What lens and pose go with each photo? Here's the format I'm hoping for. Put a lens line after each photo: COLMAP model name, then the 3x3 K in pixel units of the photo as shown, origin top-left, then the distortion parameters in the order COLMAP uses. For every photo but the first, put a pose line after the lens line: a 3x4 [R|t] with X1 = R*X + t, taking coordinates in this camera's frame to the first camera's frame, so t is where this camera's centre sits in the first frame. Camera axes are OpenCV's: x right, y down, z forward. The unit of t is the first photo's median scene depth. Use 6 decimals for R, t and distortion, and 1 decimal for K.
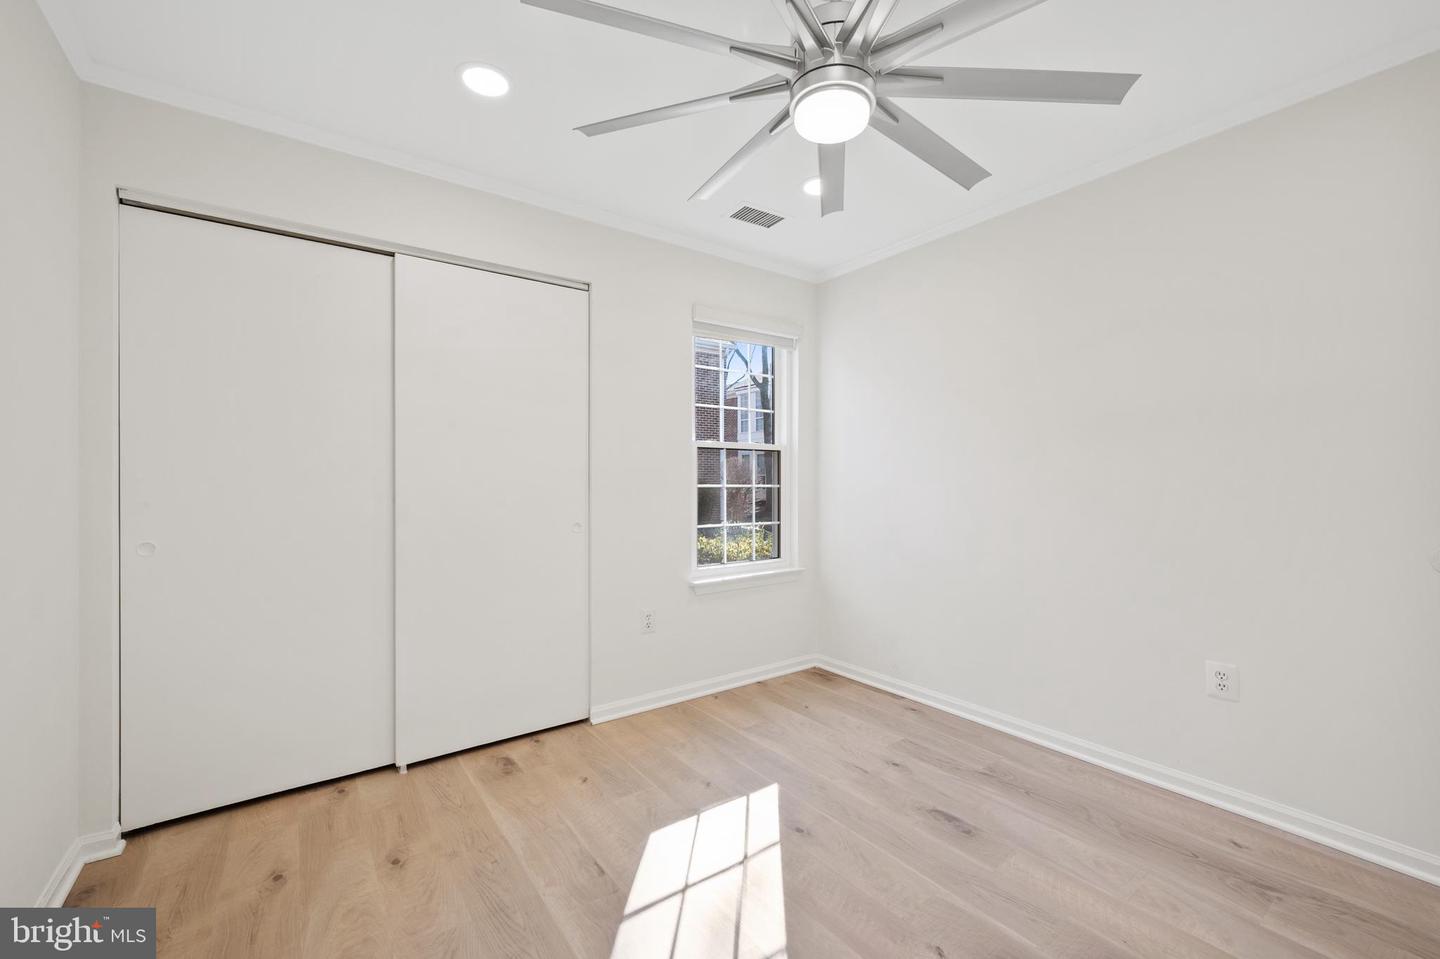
lens RADIAL K [[589.6, 0, 718.5], [0, 589.6, 477.7], [0, 0, 1]] dist [-0.001352, 0.000001]
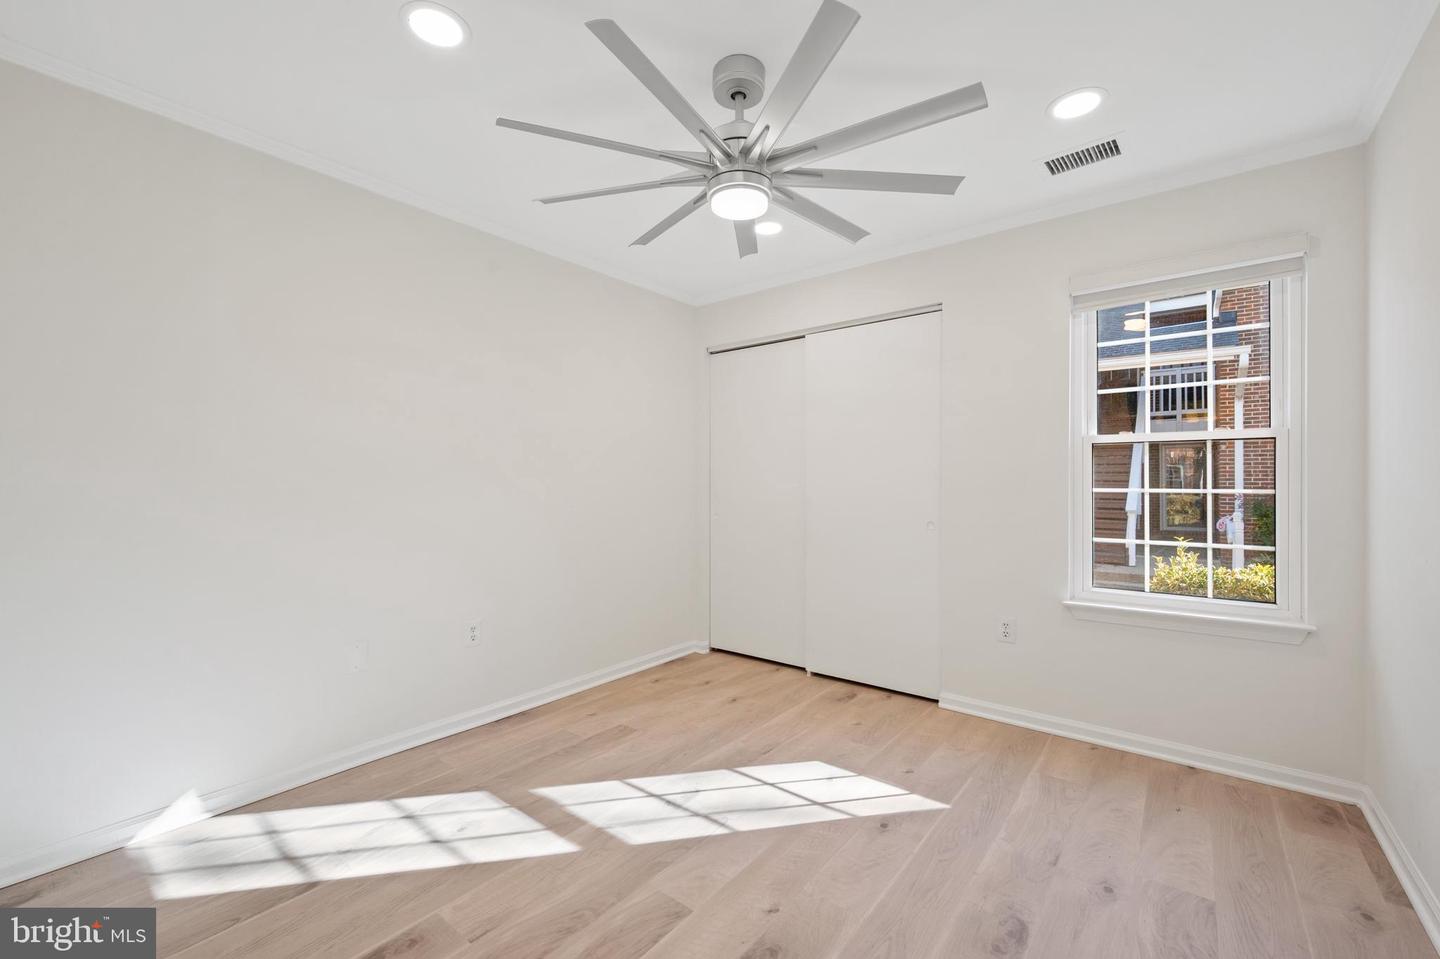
lens RADIAL K [[589.2, 0, 717.2], [0, 589.2, 481.5], [0, 0, 1]] dist [-0.000122, -0.000235]
pose [[0.261128, -0.003084, -0.965299, 0.776753], [0.001779, 0.999995, -0.002714, 0.003794], [0.965302, -0.001008, 0.261132, 0.337226]]
